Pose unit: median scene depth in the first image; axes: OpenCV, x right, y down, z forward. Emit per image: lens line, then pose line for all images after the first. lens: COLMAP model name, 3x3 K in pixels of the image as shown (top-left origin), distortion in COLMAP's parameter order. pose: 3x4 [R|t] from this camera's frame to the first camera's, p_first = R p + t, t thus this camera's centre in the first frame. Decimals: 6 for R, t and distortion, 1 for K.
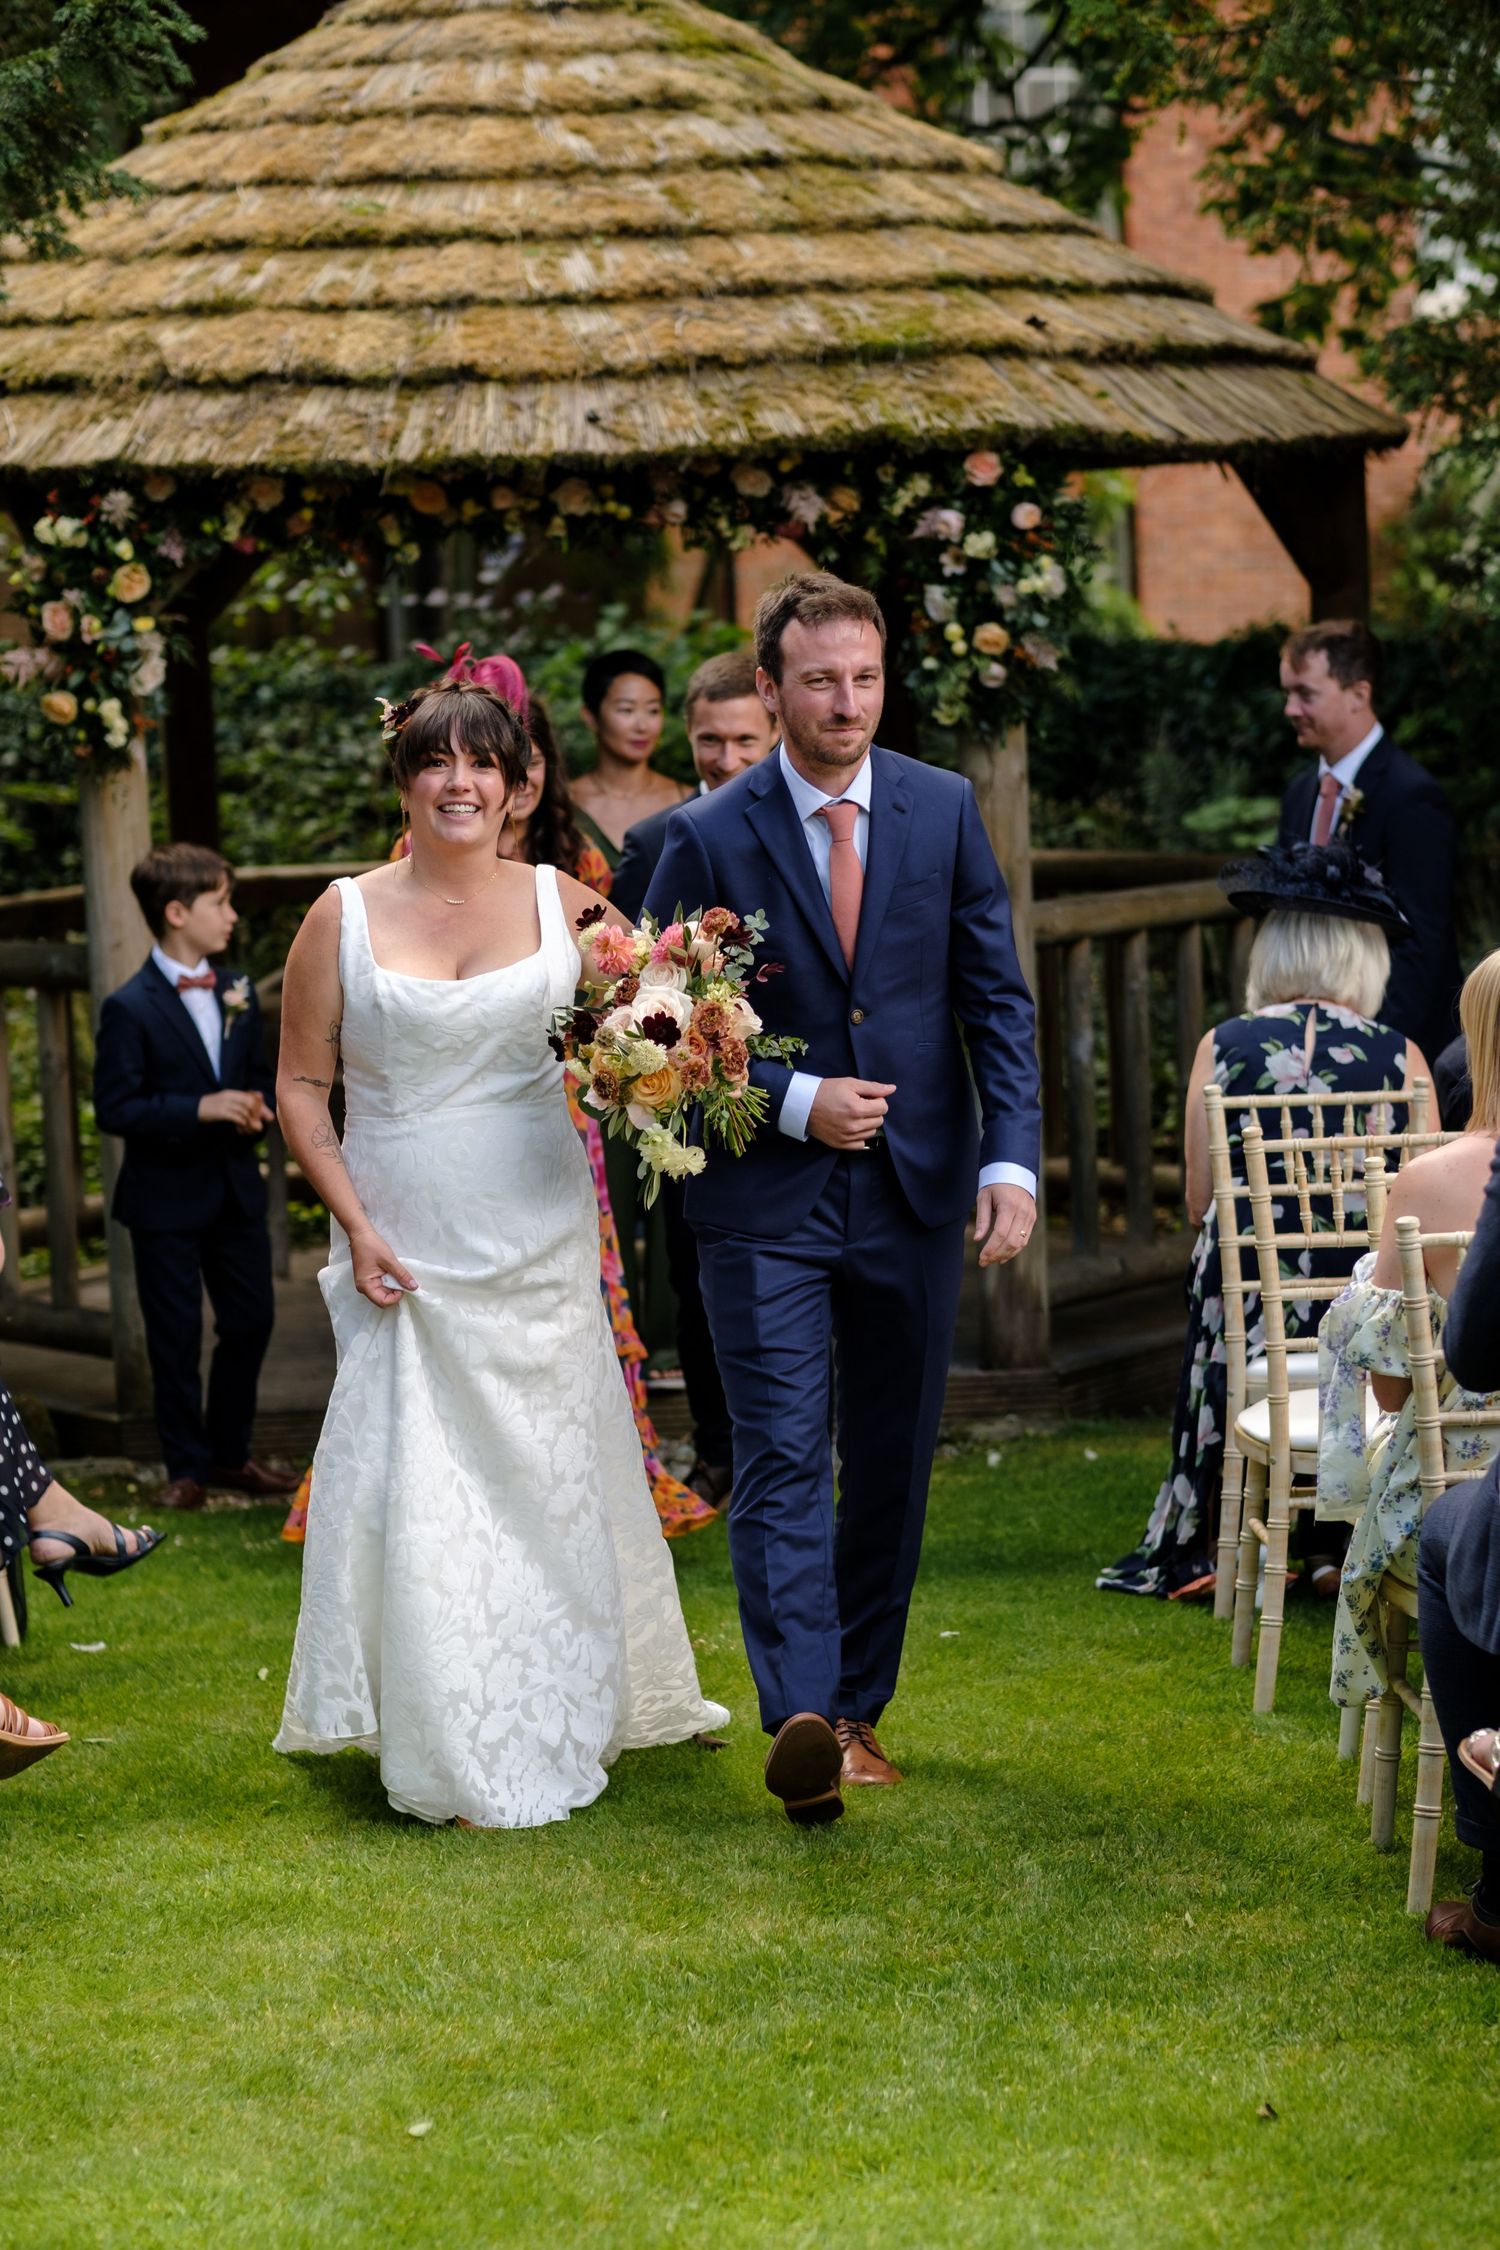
lens RADIAL K [[5462.8, 0, 750.0], [0, 5462.8, 1125.0], [0, 0, 1]] dist [0.037640, -0.393183]
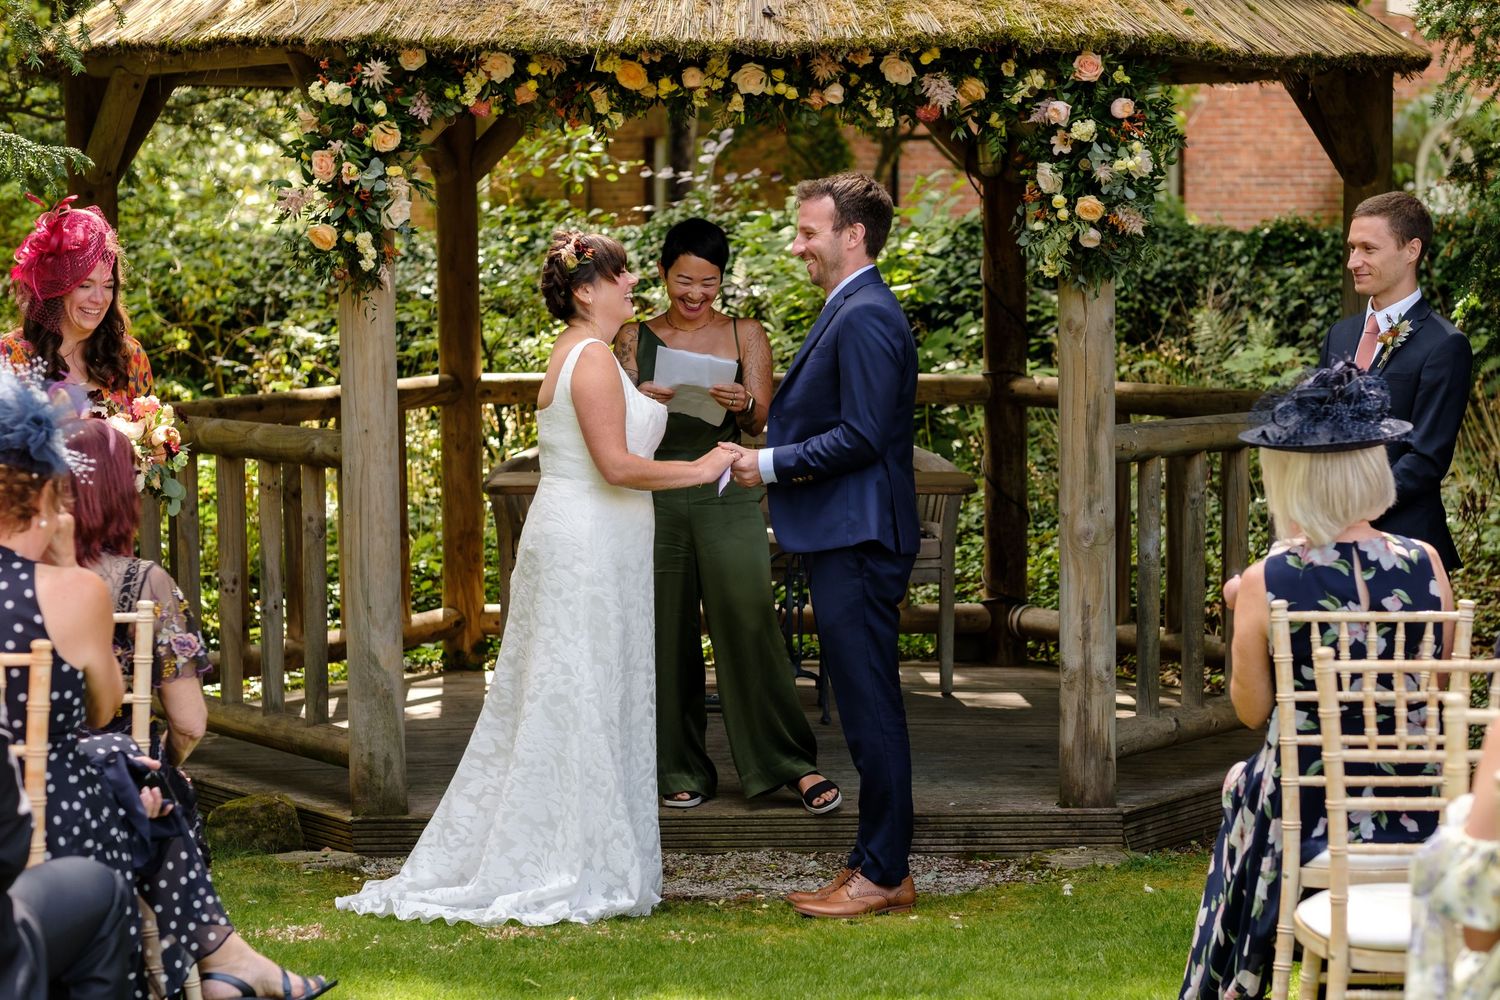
lens RADIAL K [[3727.2, 0, 803.8], [0, 3727.2, 501.0], [0, 0, 1]] dist [0.039645, -0.047350]
pose [[0.998909, 0.038011, -0.027130, 0.005586], [-0.038410, 0.999159, -0.014354, -0.009548], [0.026562, 0.015380, 0.999529, 0.171524]]
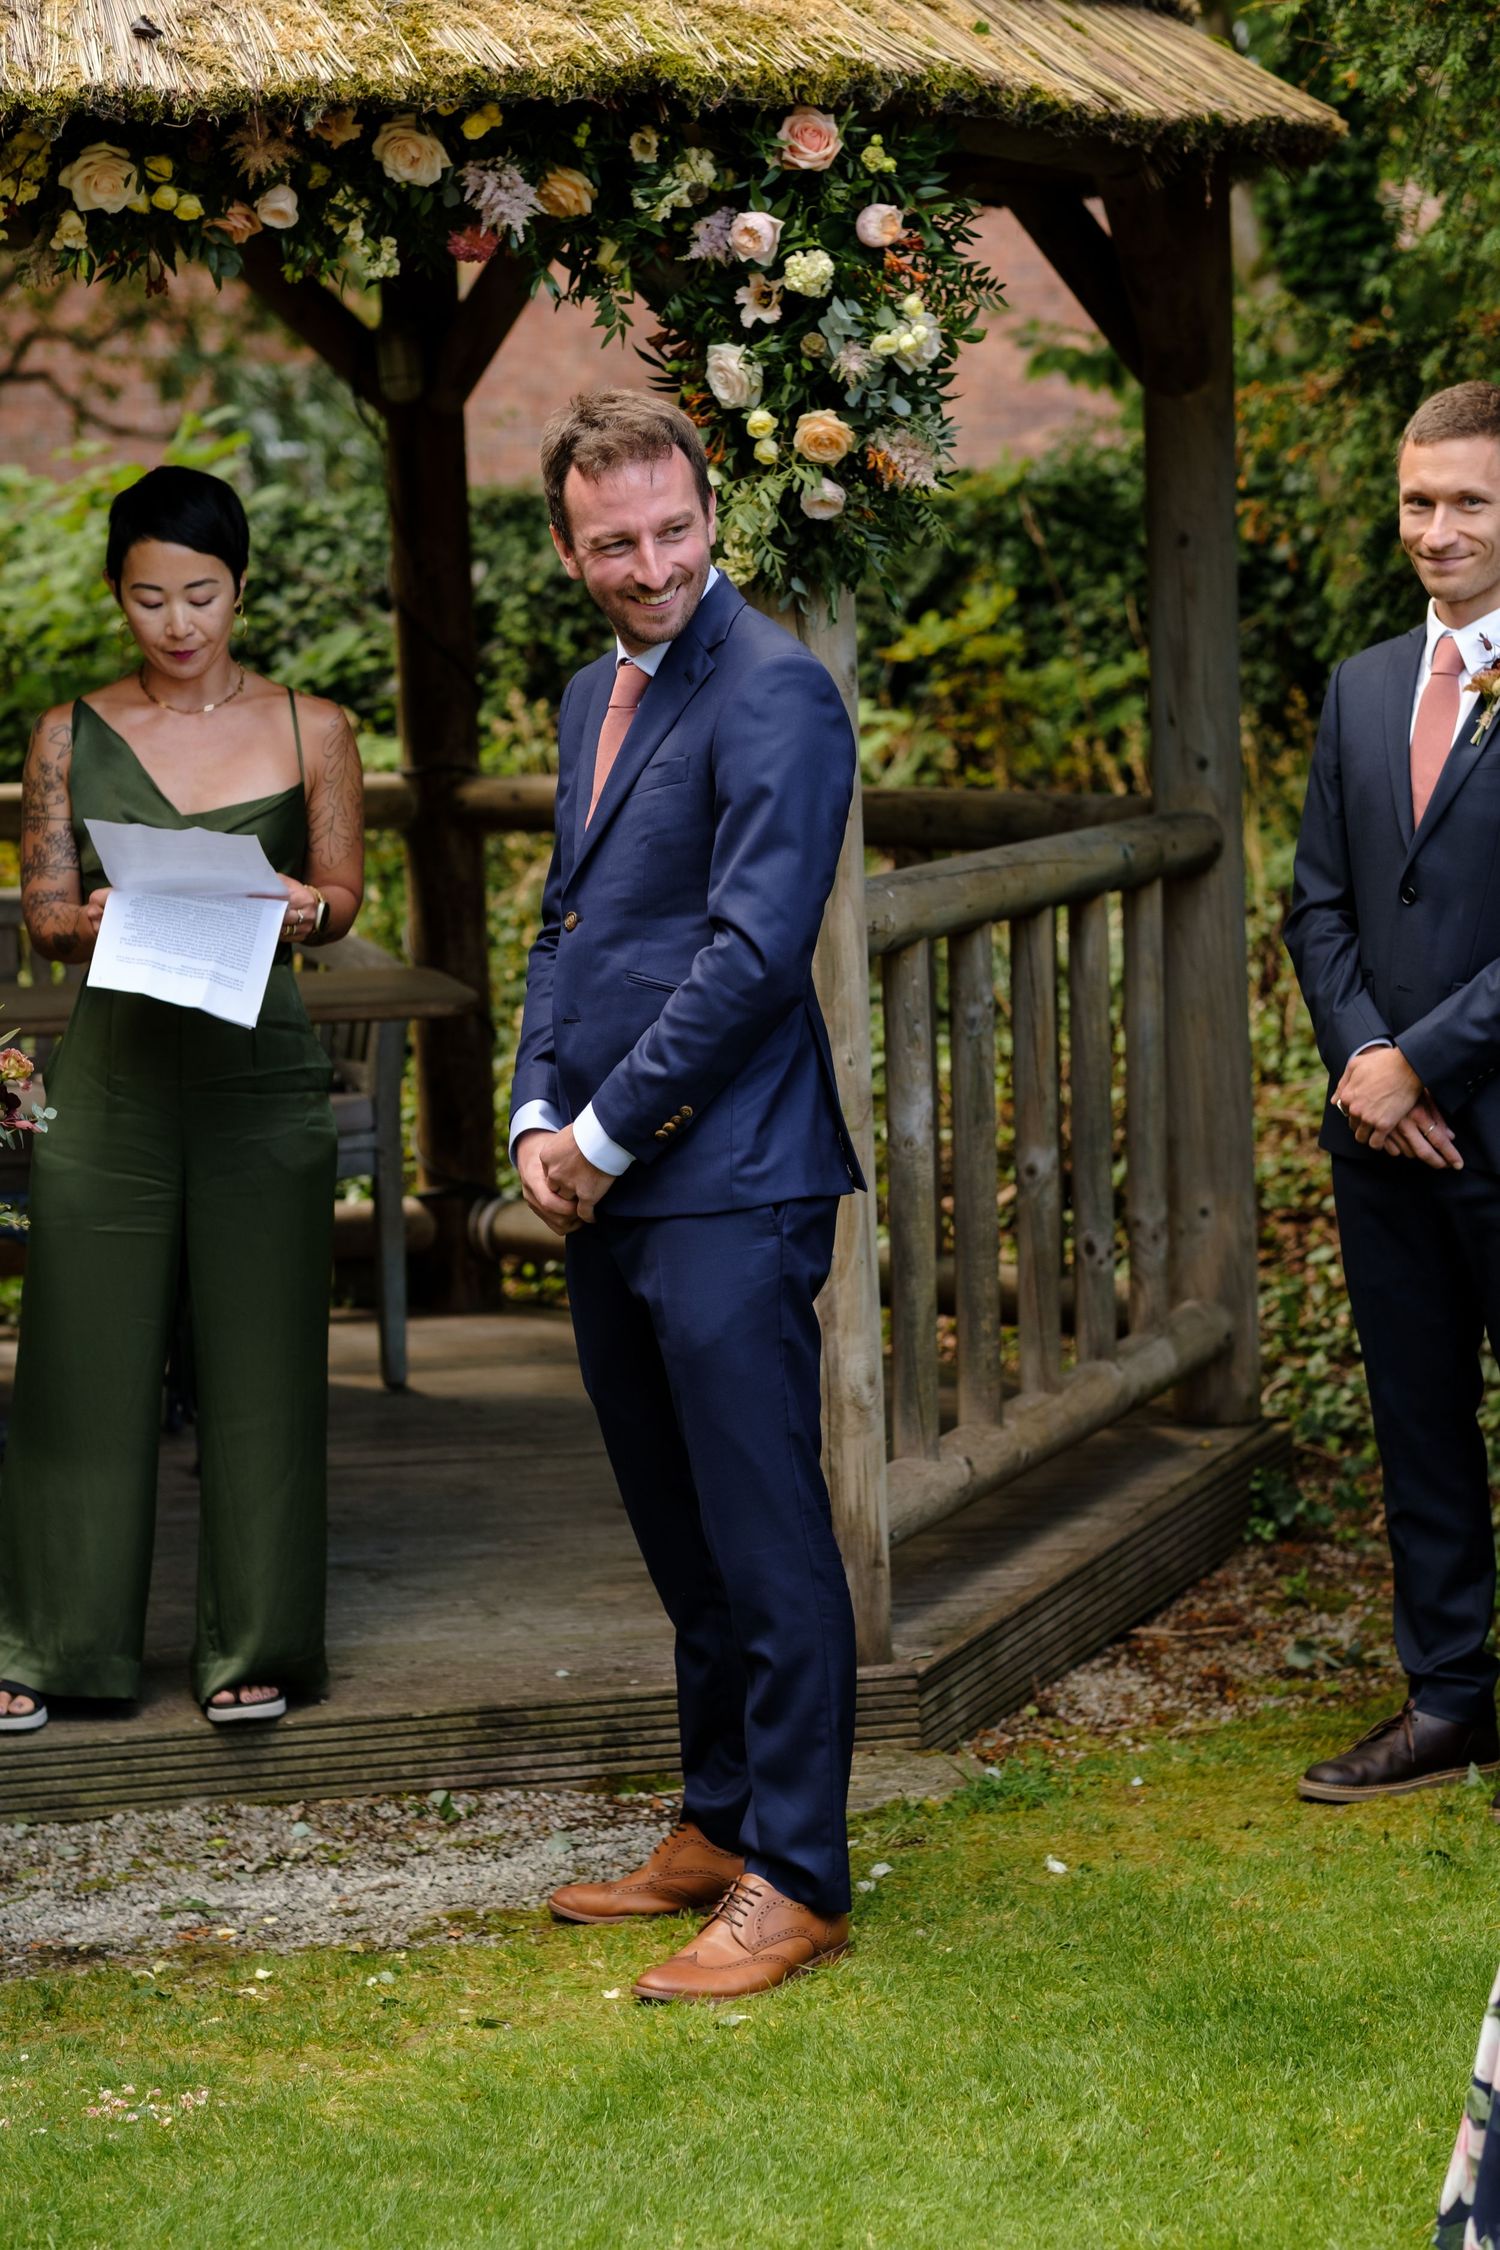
lens RADIAL K [[5352.1, 0, 750.0], [0, 5352.1, 1125.0], [0, 0, 1]] dist [0.059940, -0.863555]
pose [[0.988154, -0.011755, 0.153012, -0.051895], [0.008492, 0.999723, 0.021964, -0.028286], [-0.153228, -0.020404, 0.987980, 0.437729]]
